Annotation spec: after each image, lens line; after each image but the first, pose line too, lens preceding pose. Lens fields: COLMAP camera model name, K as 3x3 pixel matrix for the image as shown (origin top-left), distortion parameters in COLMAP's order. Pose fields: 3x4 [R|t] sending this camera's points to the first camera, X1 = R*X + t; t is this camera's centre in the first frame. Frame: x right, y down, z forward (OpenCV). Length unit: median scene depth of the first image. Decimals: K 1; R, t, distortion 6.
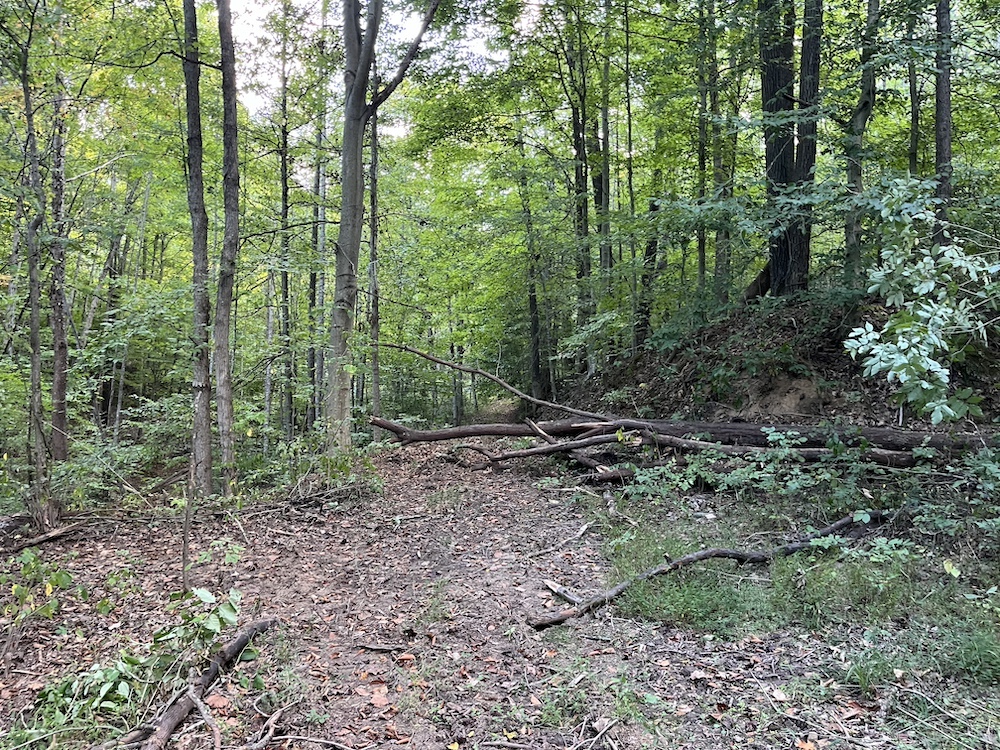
lens RADIAL K [[754.6, 0, 499.5], [0, 754.6, 375.2], [0, 0, 1]] dist [-0.007251, -0.006125]
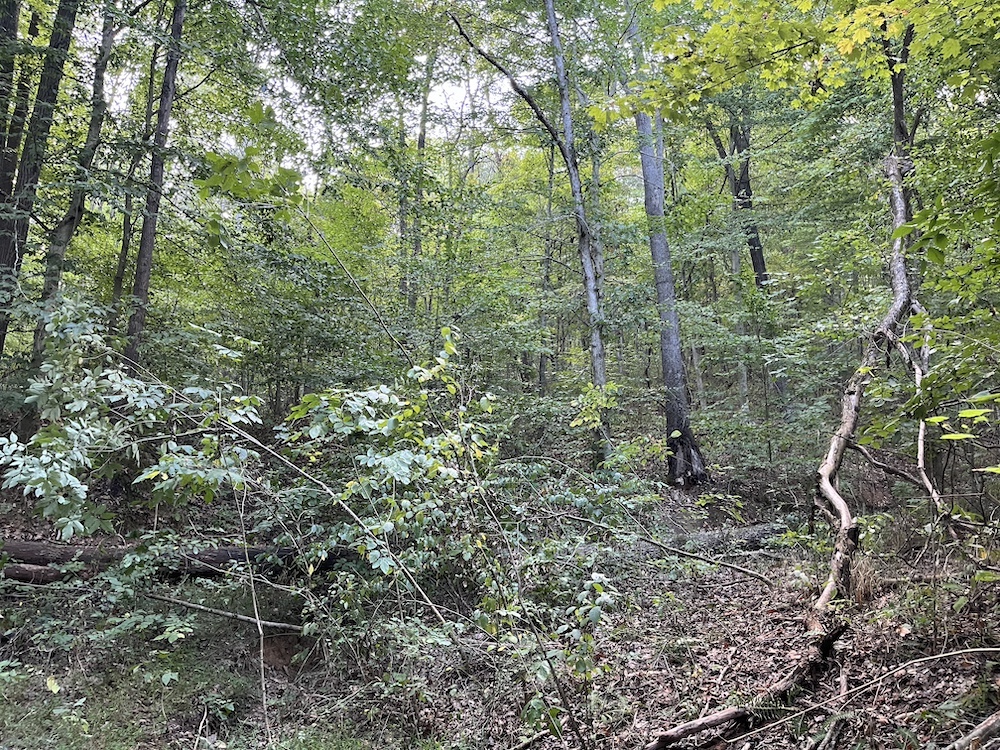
lens RADIAL K [[754.6, 0, 500.1], [0, 754.6, 376.6], [0, 0, 1]] dist [-0.007251, -0.006125]
pose [[0.576350, 0.167968, 0.799754, 0.060276], [-0.051971, 0.984201, -0.169253, -0.009727], [-0.815549, 0.055985, 0.575974, -0.079213]]
